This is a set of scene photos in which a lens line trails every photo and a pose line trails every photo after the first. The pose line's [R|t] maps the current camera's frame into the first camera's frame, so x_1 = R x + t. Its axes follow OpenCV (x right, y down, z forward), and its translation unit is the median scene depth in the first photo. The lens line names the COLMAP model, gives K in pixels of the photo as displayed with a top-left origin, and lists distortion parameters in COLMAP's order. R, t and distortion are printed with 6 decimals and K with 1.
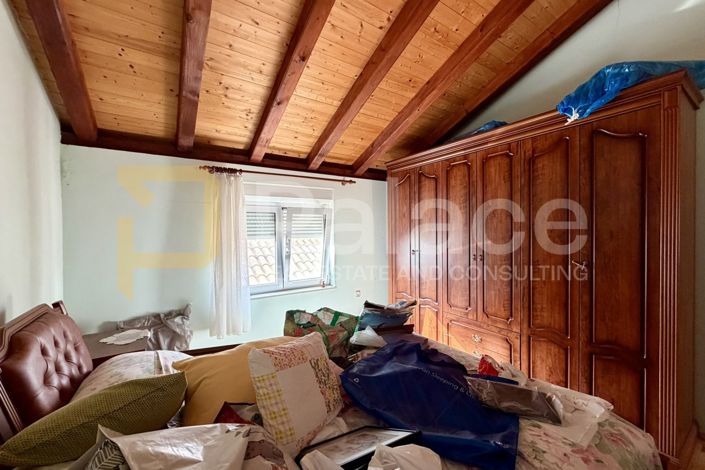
lens RADIAL K [[279.2, 0, 352.5], [0, 279.2, 235.0], [0, 0, 1]] dist [0.000260, 0.000034]
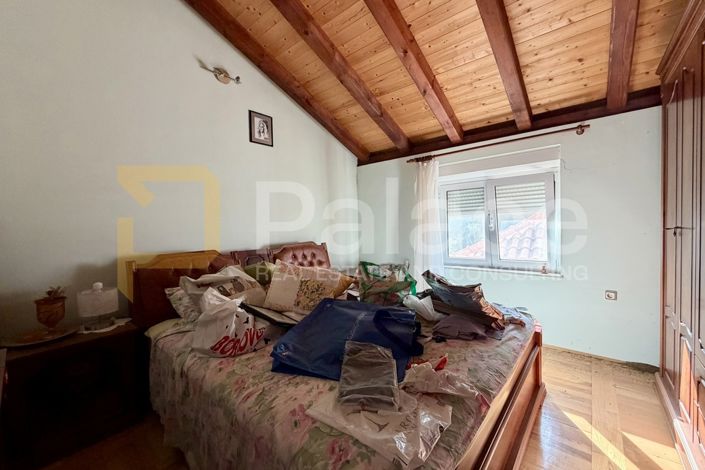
lens RADIAL K [[286.1, 0, 354.1], [0, 286.1, 231.4], [0, 0, 1]] dist [0.000154, -0.000050]
pose [[0.264706, 0.025620, -0.963989, 0.603834], [0.014738, 0.999423, 0.030609, 0.041228], [0.964217, -0.022310, 0.264176, 0.308022]]
